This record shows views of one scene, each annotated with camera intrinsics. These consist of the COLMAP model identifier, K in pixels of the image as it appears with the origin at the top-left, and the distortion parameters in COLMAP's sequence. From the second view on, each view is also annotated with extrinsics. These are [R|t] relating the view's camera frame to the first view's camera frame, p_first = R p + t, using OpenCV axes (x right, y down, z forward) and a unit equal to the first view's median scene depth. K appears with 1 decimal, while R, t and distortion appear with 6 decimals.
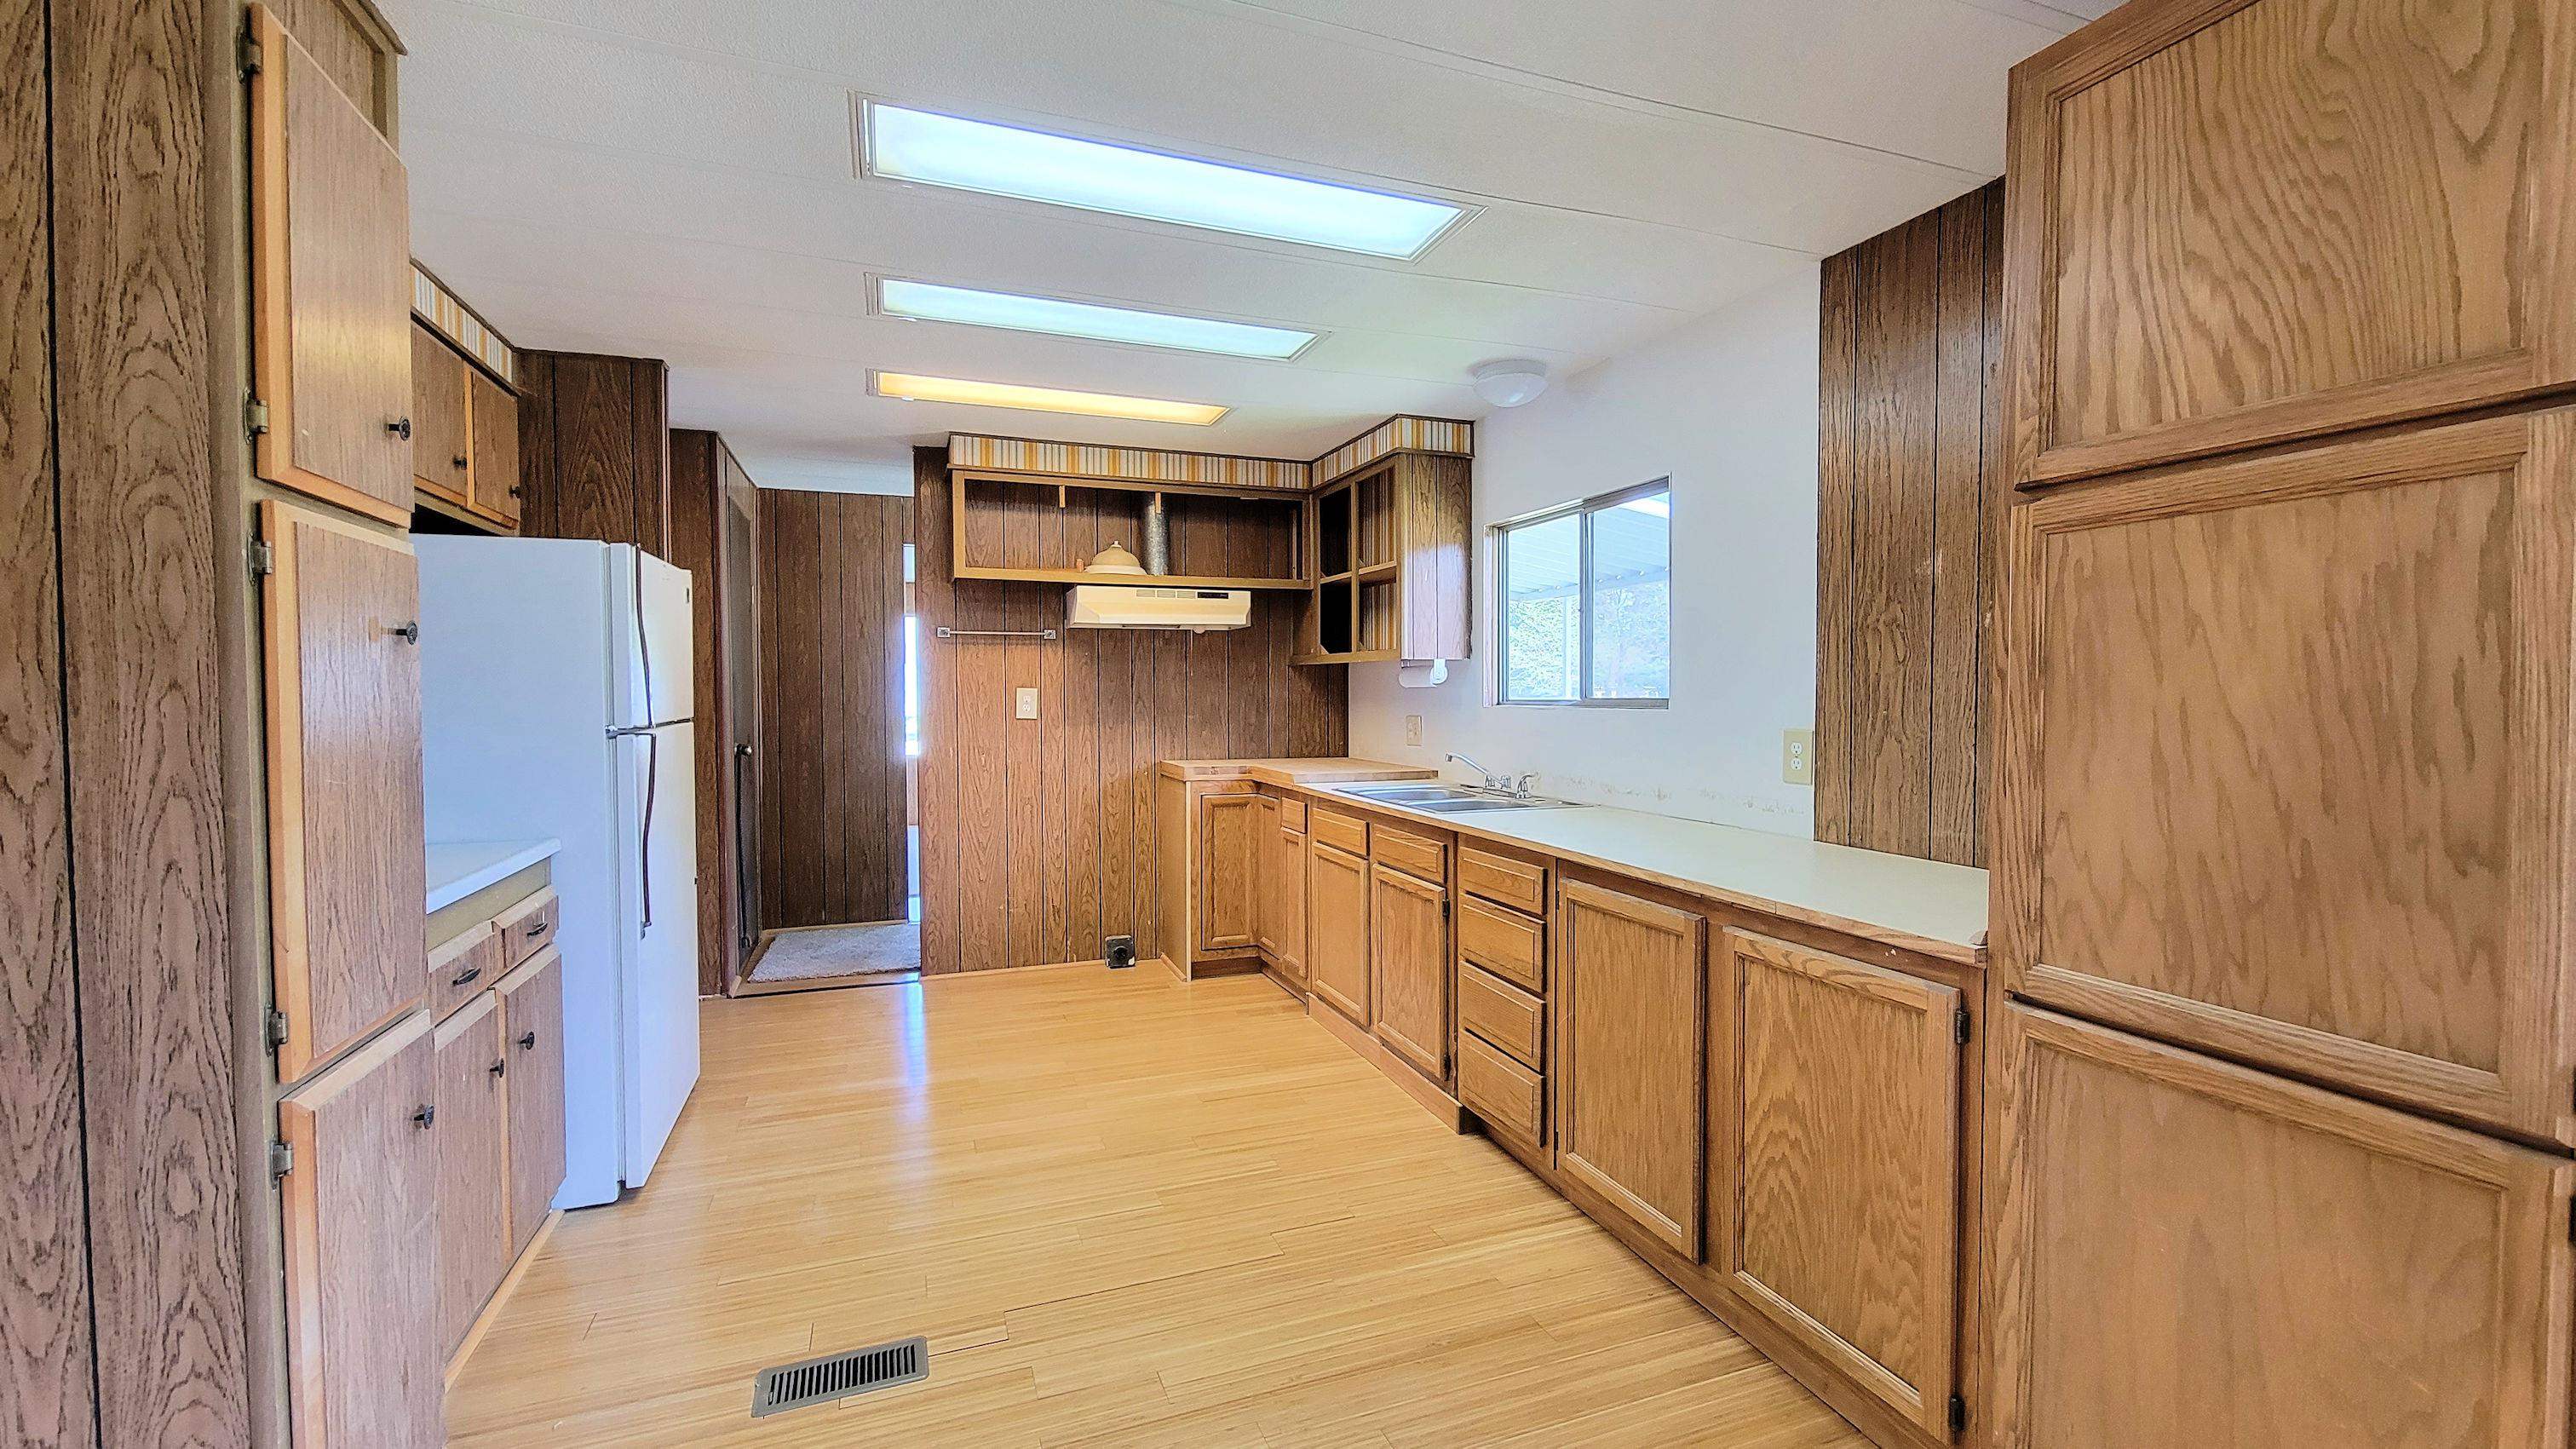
lens RADIAL K [[1061.2, 0, 1286.3], [0, 1061.2, 720.4], [0, 0, 1]] dist [-0.002464, -0.001101]
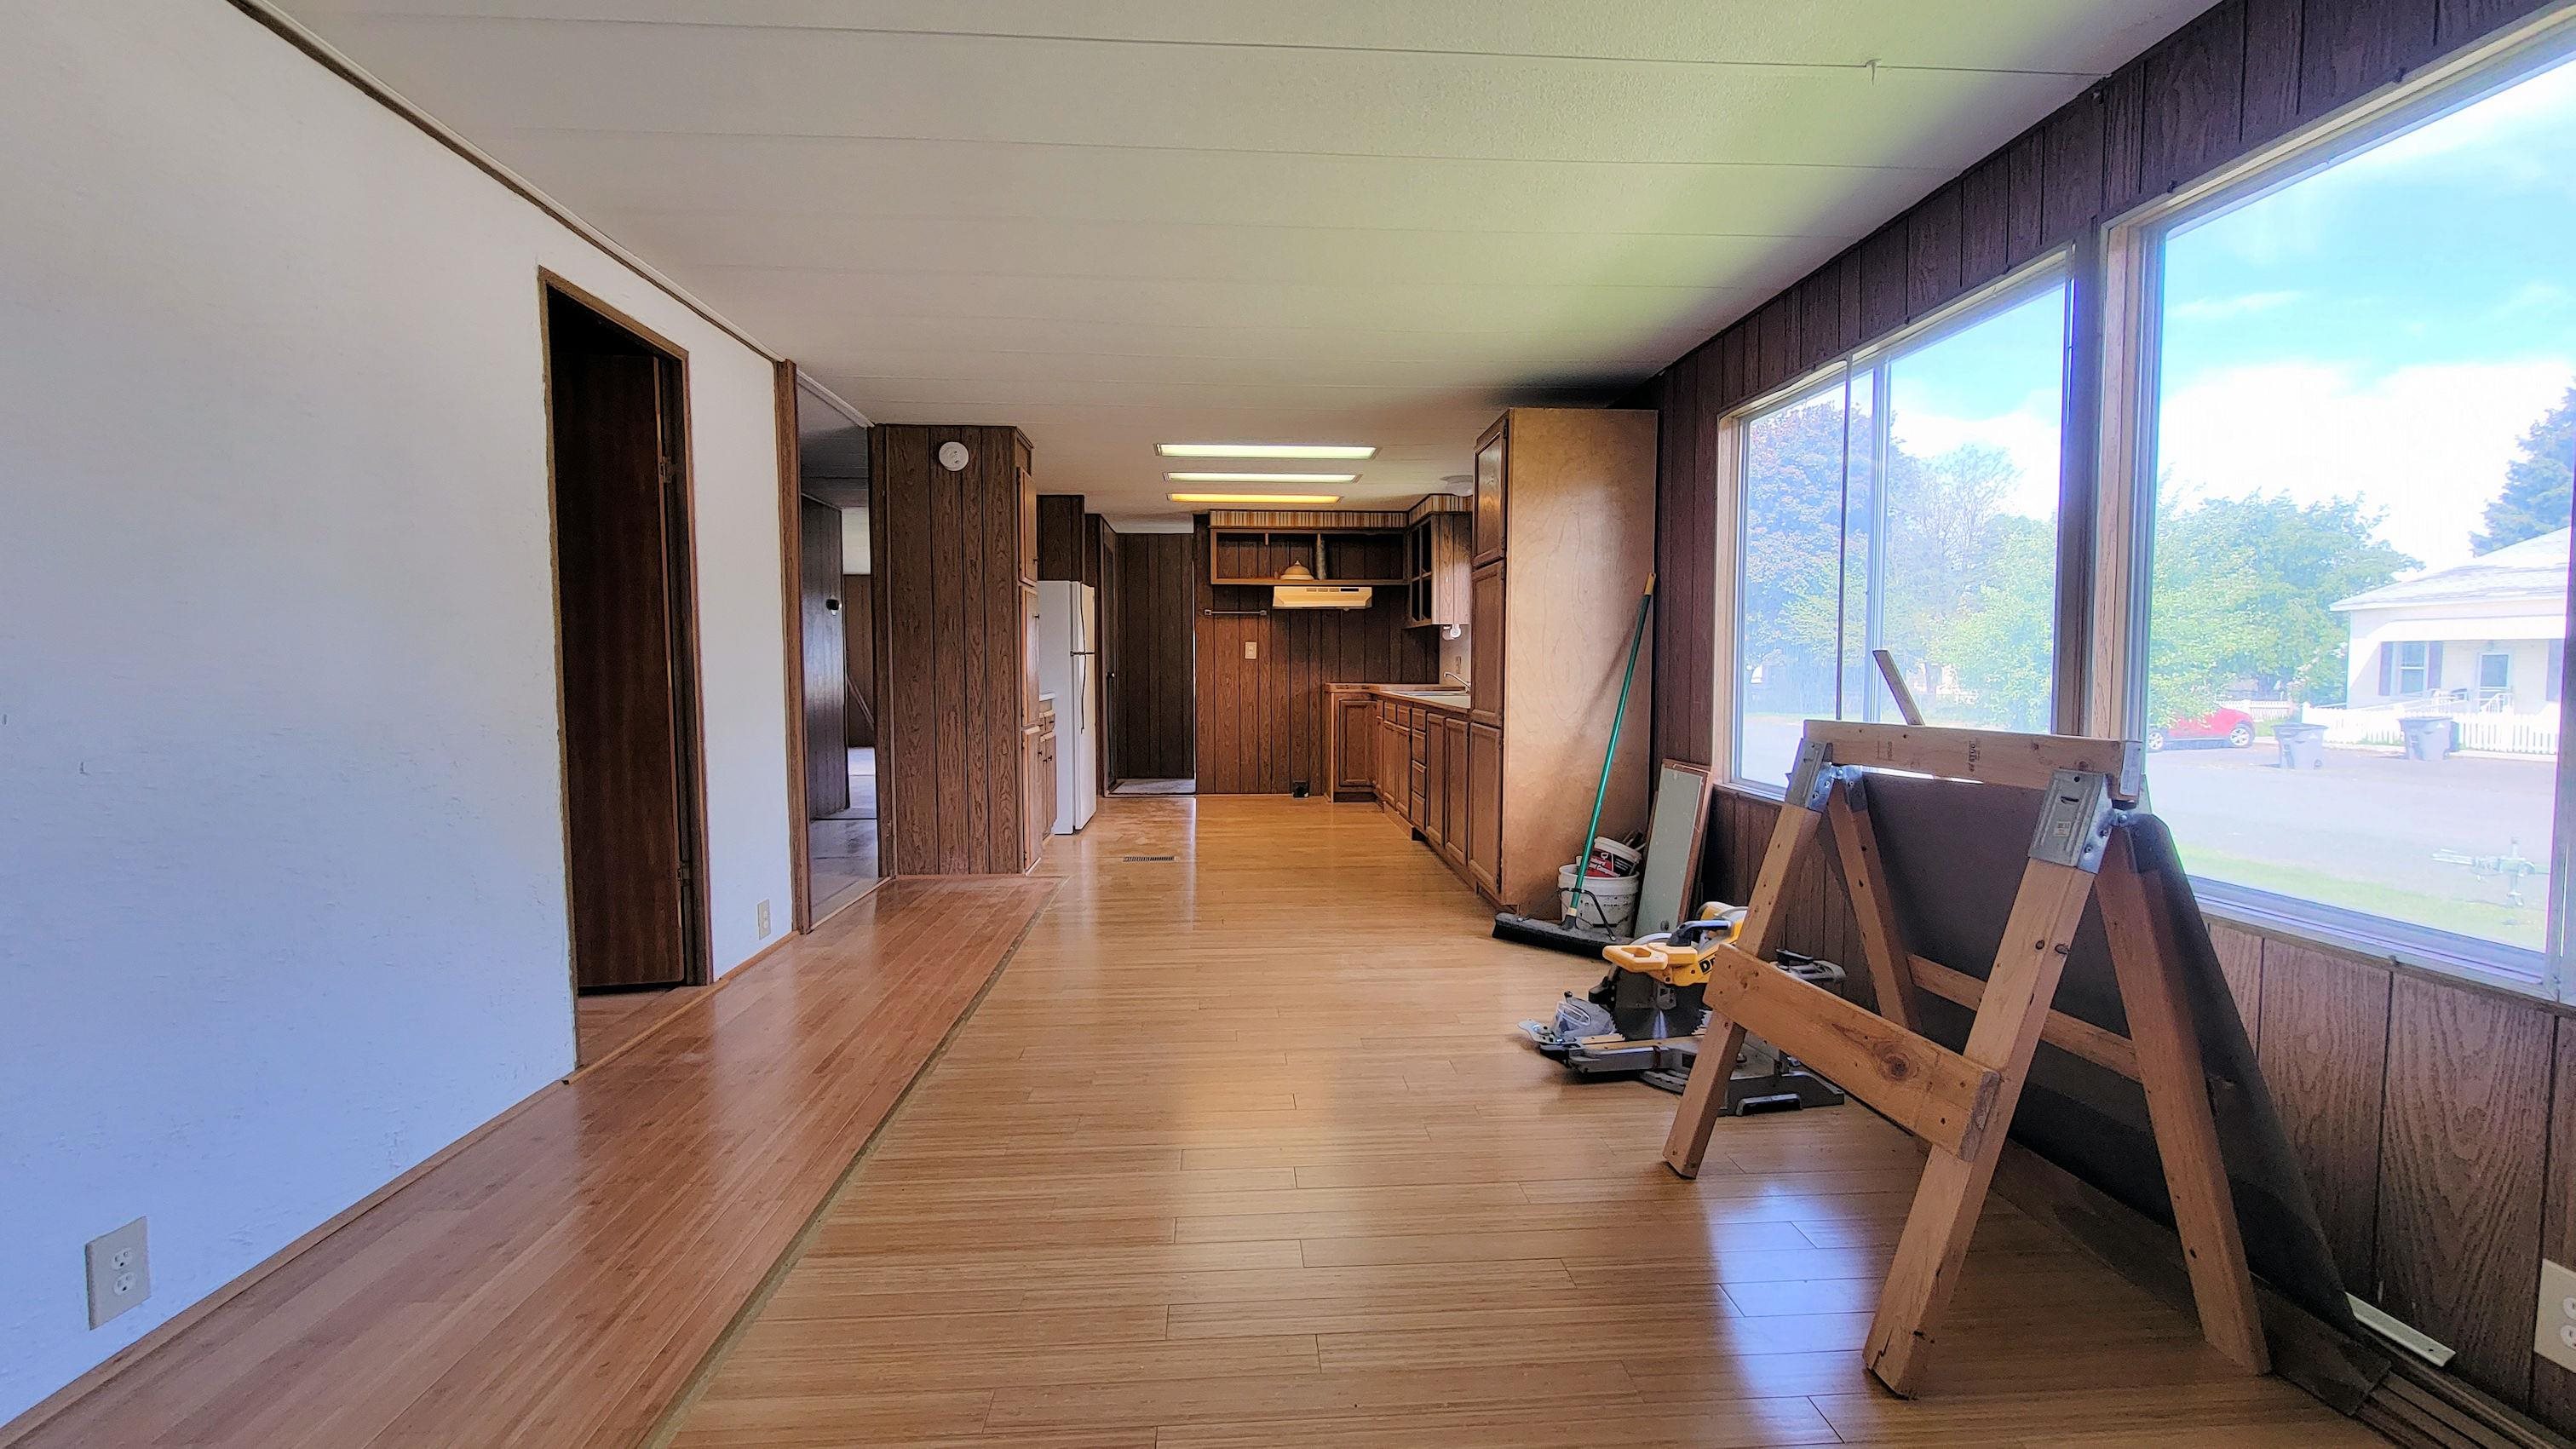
lens RADIAL K [[1061.2, 0, 1274.0], [0, 1061.2, 722.6], [0, 0, 1]] dist [-0.002464, -0.001101]
pose [[0.955295, 0.018271, -0.295090, 0.352428], [-0.010497, 0.999555, 0.027907, 0.058874], [0.295469, -0.023562, 0.955062, -0.777213]]
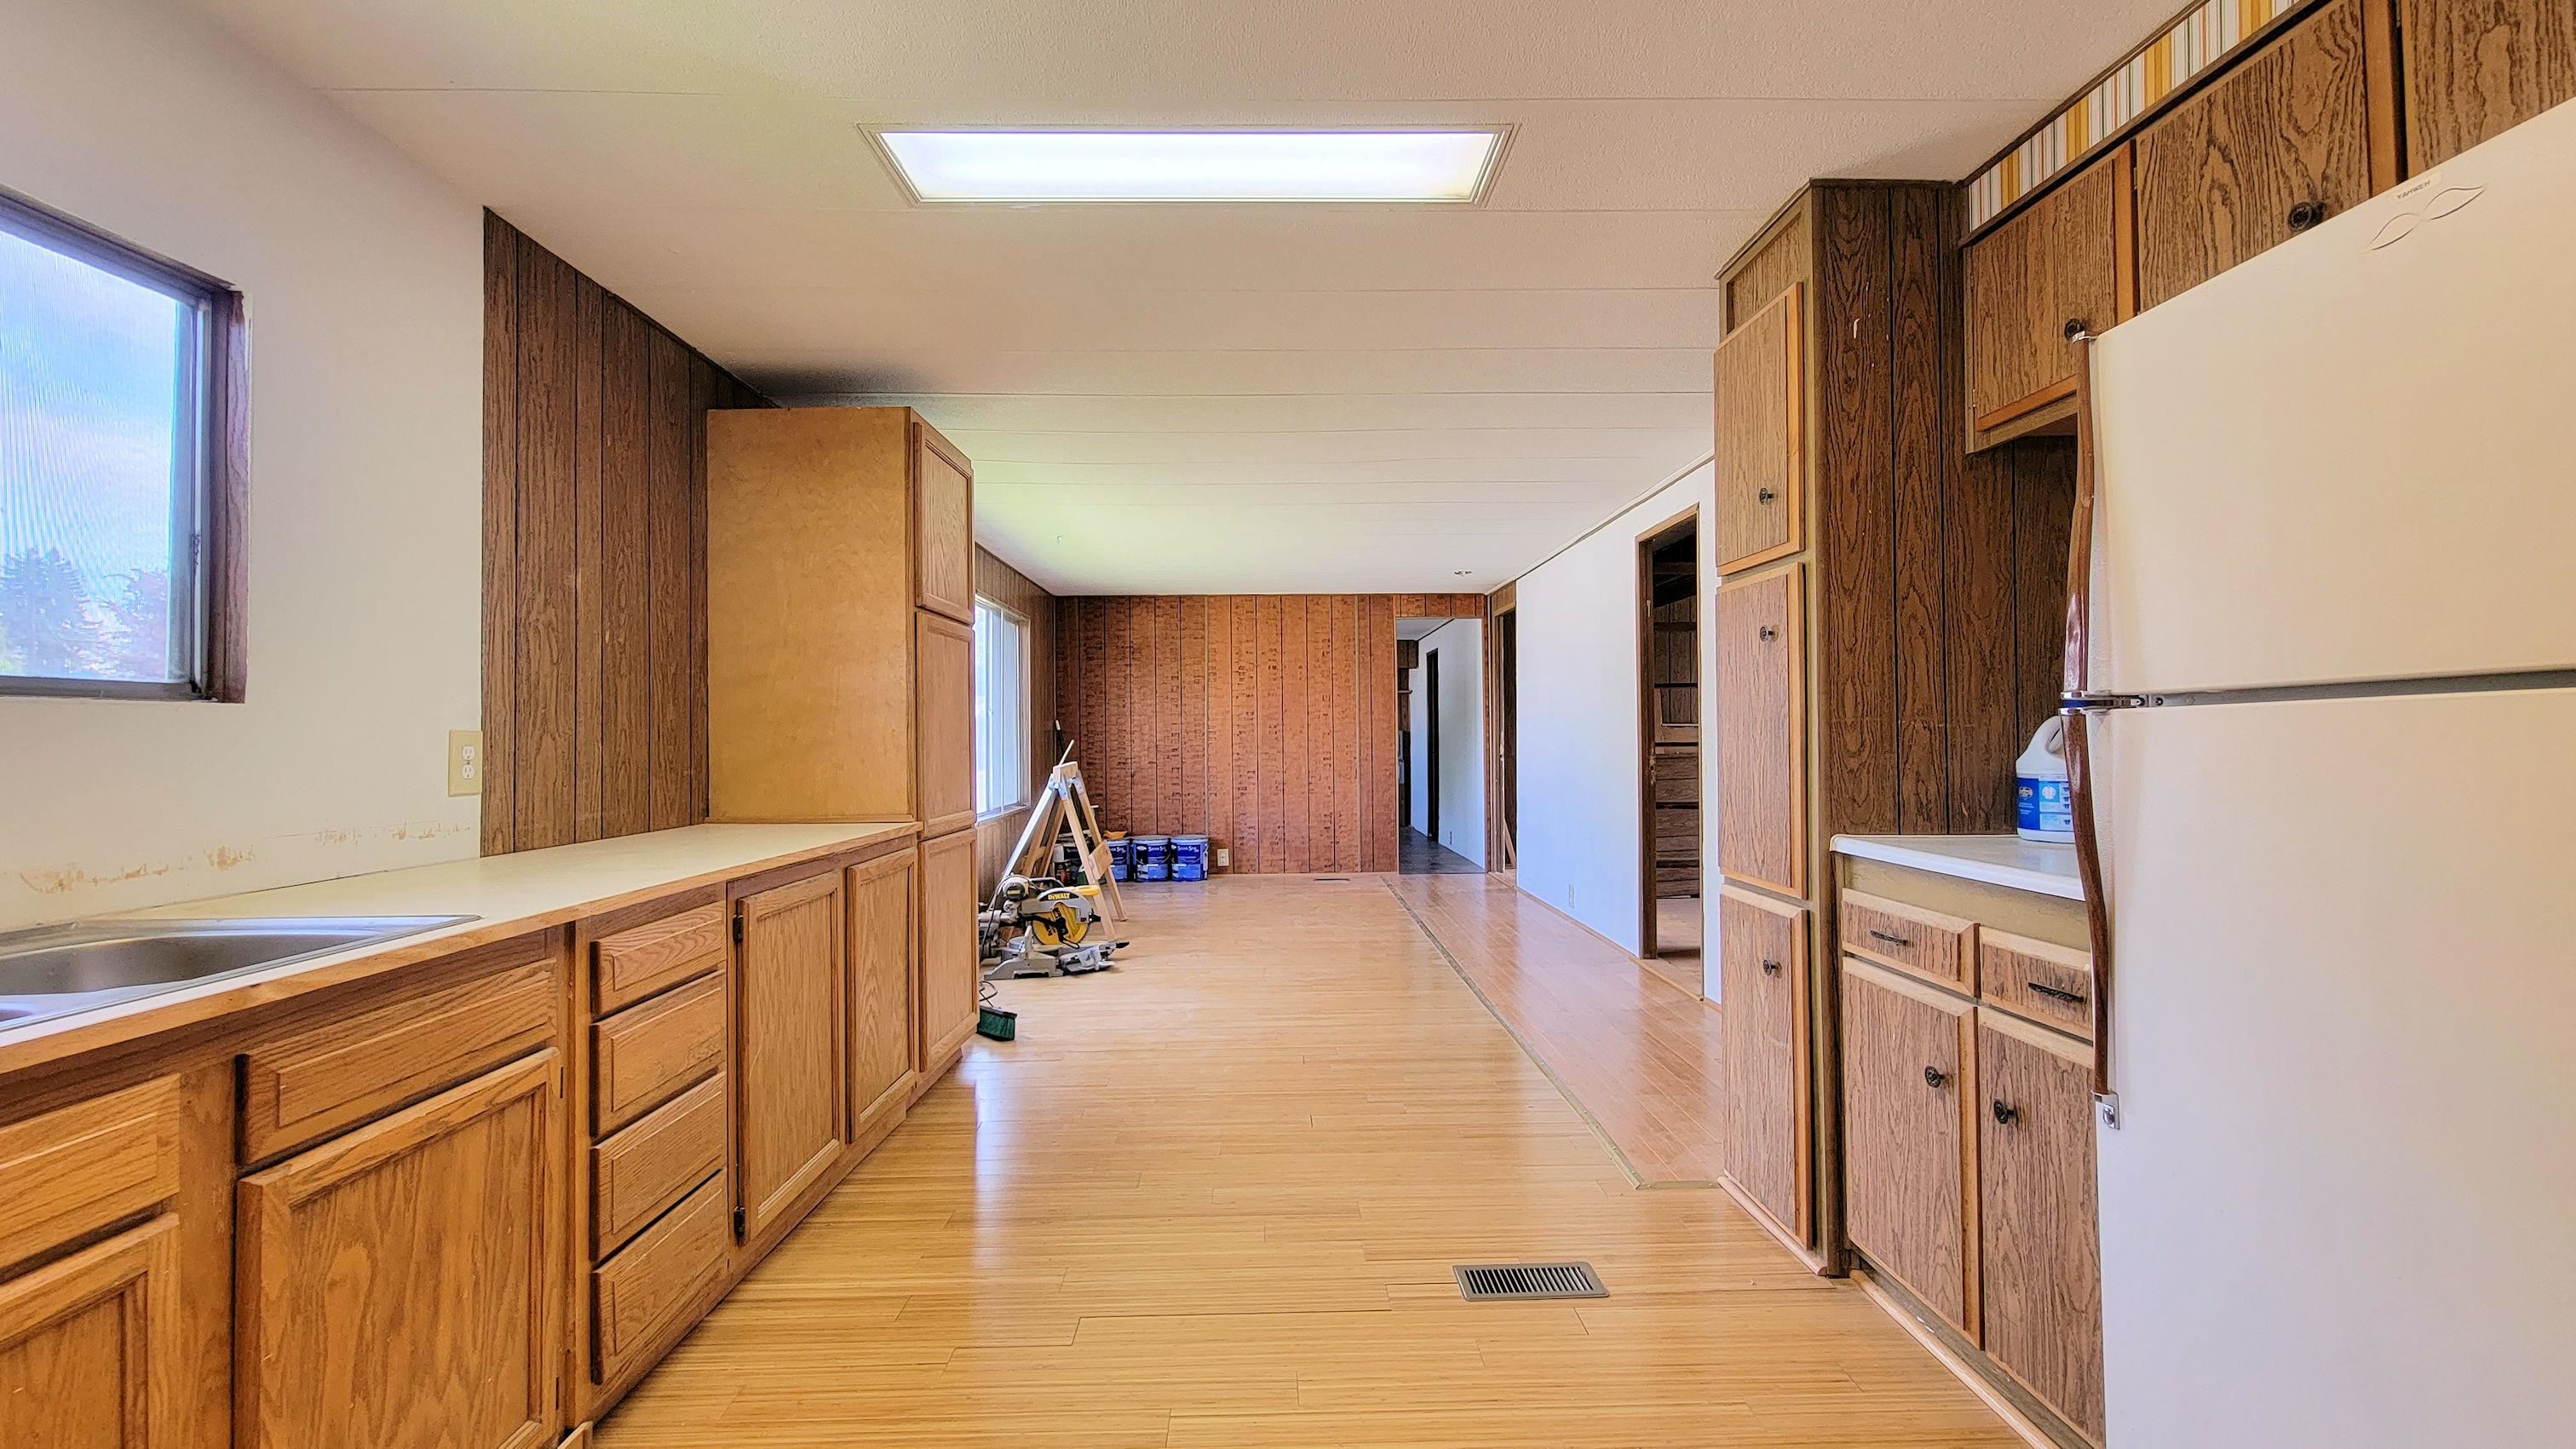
lens RADIAL K [[1061.2, 0, 1273.6], [0, 1061.2, 728.6], [0, 0, 1]] dist [-0.002464, -0.001101]
pose [[-0.943019, 0.015104, 0.332397, -0.232690], [0.022804, 0.999554, 0.019277, 0.003084], [-0.331958, 0.025759, -0.942943, 0.913056]]
